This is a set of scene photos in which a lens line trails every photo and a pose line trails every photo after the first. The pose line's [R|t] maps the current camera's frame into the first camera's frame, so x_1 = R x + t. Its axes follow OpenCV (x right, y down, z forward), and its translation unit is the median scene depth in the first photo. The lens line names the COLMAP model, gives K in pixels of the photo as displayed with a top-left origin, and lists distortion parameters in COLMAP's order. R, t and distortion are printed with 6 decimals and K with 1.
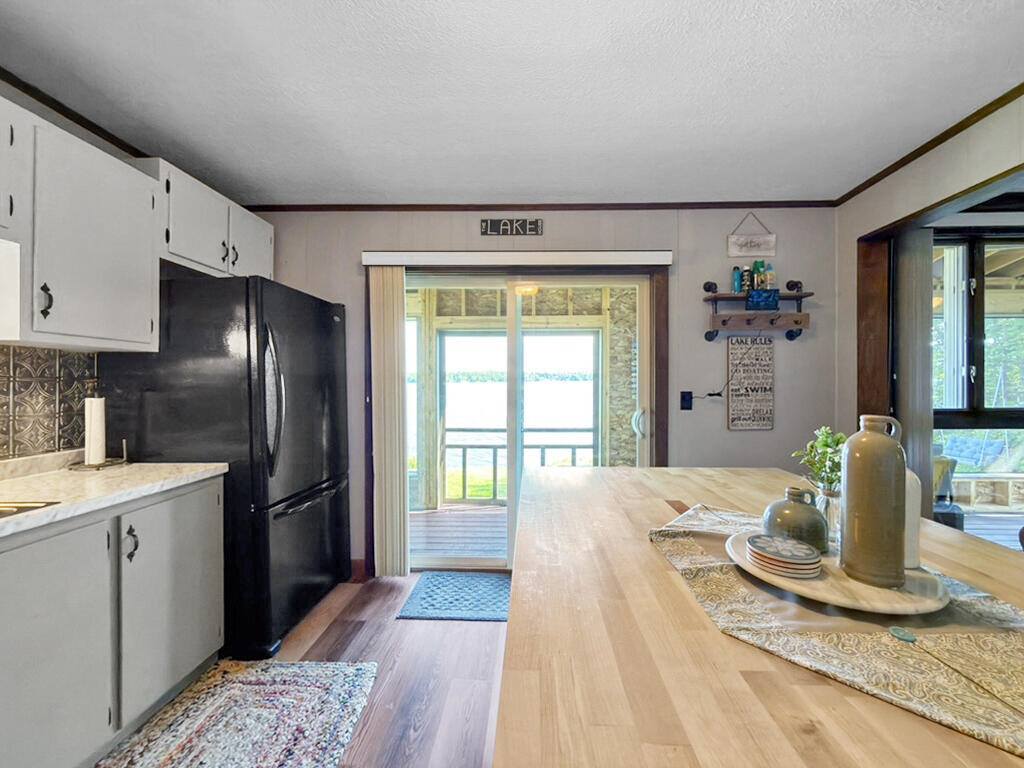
lens RADIAL K [[407.9, 0, 512.5], [0, 407.9, 385.8], [0, 0, 1]] dist [-0.001466, -0.000143]
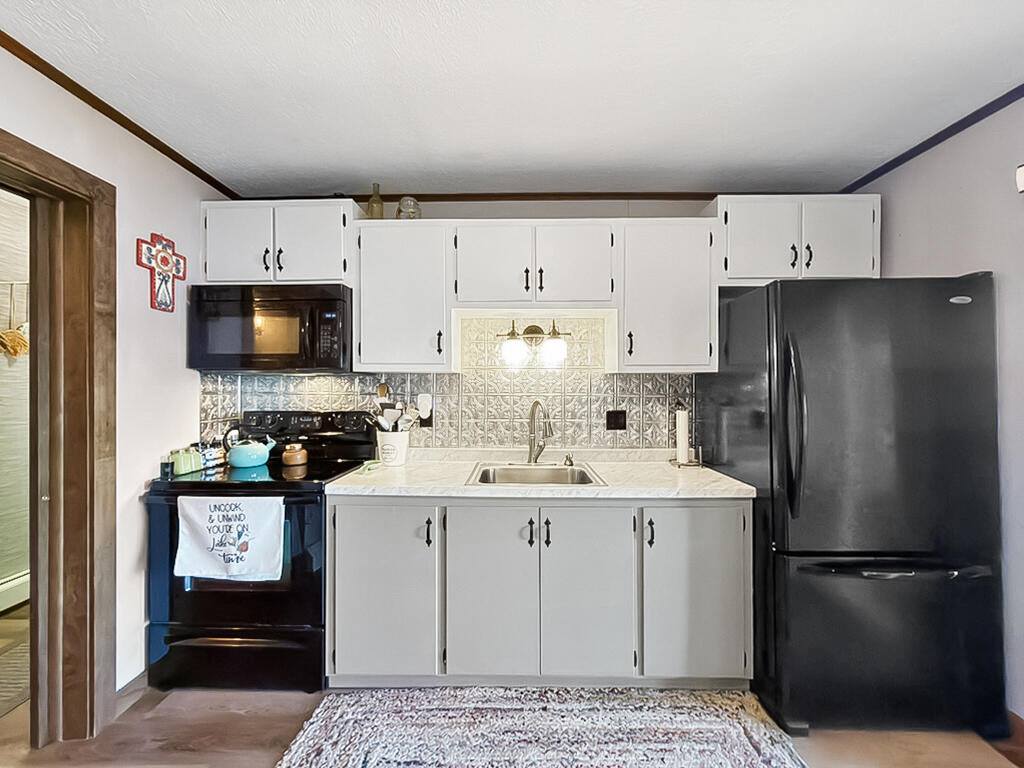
lens RADIAL K [[407.9, 0, 512.5], [0, 407.9, 385.8], [0, 0, 1]] dist [-0.001466, -0.000143]
pose [[0.041470, -0.001310, -0.999139, 0.218035], [-0.001484, 0.999998, -0.001373, -0.043958], [0.999139, 0.001540, 0.041468, 0.406079]]
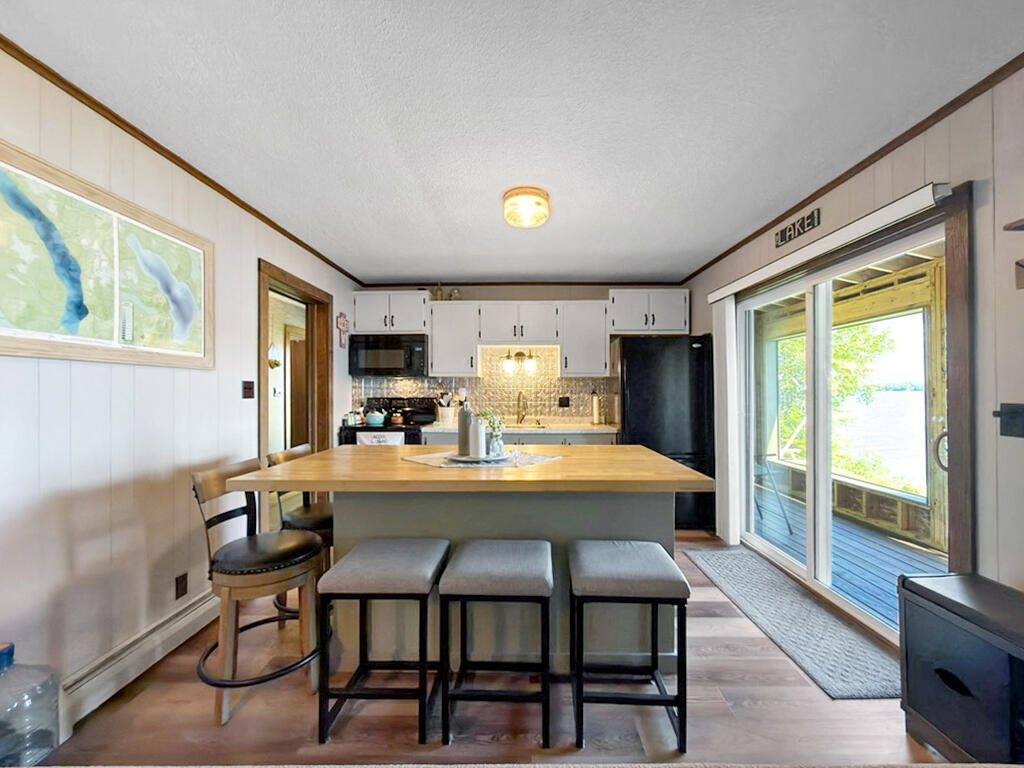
lens RADIAL K [[410.6, 0, 523.9], [0, 410.6, 388.4], [0, 0, 1]] dist [-0.001584, -0.000410]
pose [[0.049857, -0.011124, -0.998694, 1.382887], [0.000084, 0.999938, -0.011133, 0.008437], [0.998756, 0.000471, 0.049855, 0.427938]]
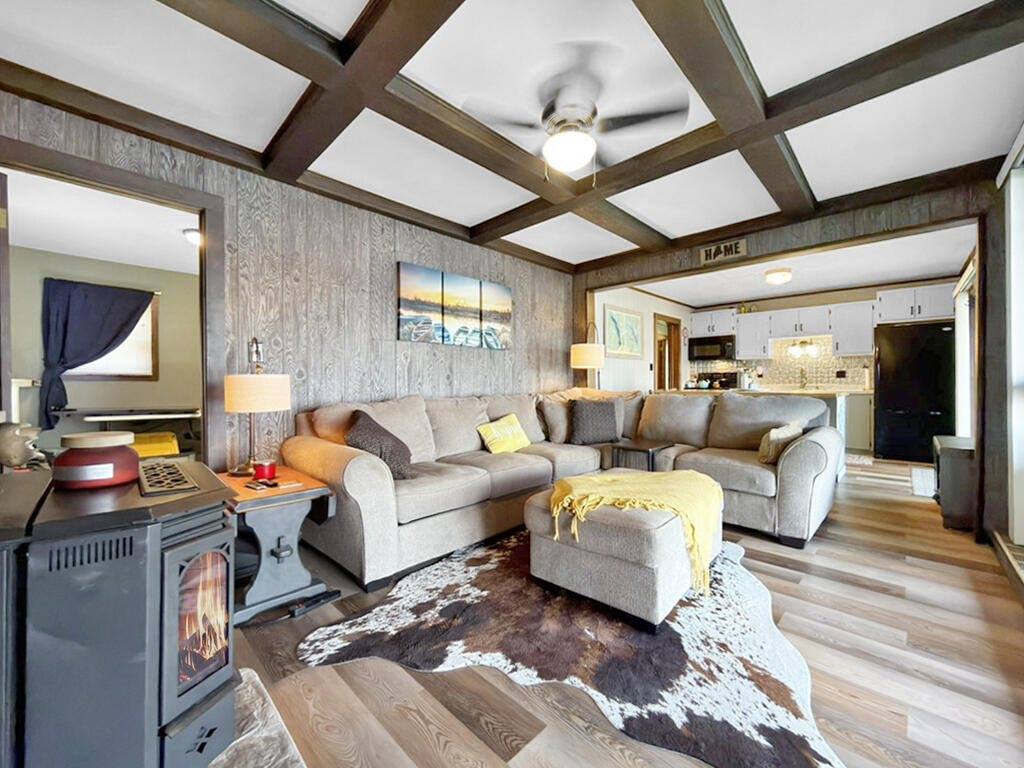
lens RADIAL K [[410.6, 0, 523.9], [0, 410.6, 388.4], [0, 0, 1]] dist [-0.001584, -0.000410]
pose [[-0.650972, 0.012968, -0.758991, 3.302327], [0.002370, 0.999884, 0.015051, 0.124984], [0.759098, 0.007999, -0.650927, 1.014449]]
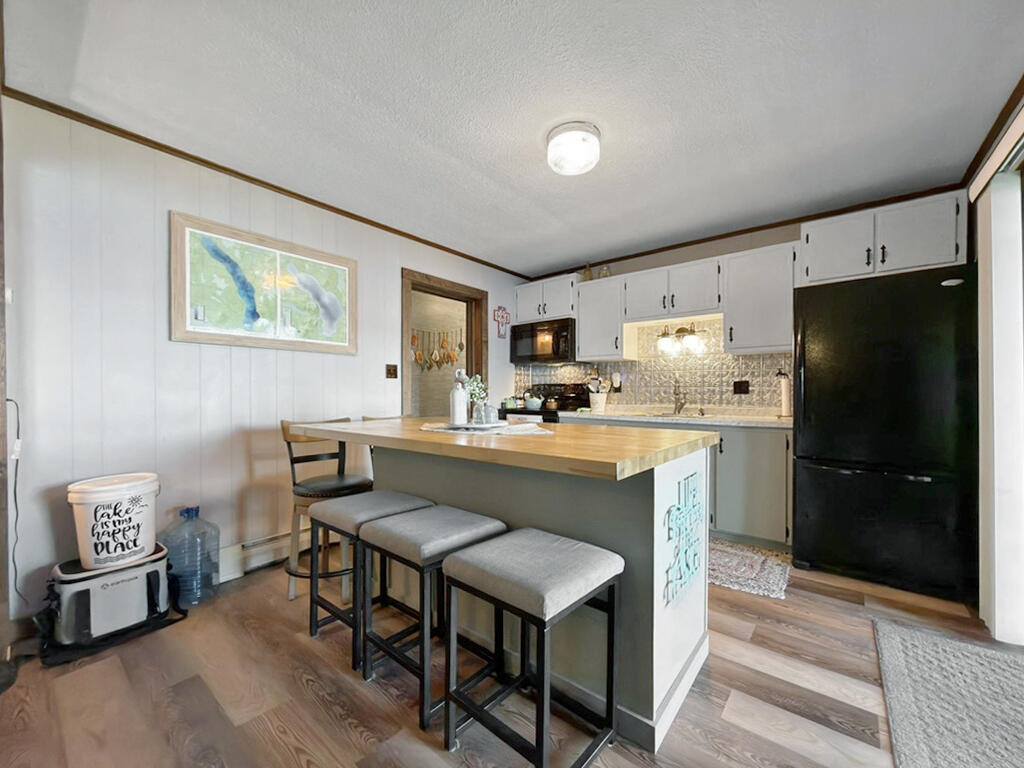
lens RADIAL K [[414.8, 0, 516.0], [0, 414.8, 396.0], [0, 0, 1]] dist [0.001617, 0.000138]
pose [[-0.589392, 0.002429, -0.807844, 1.086206], [-0.003055, 0.999982, 0.005235, 0.095148], [0.807842, 0.005553, -0.589374, 1.080329]]
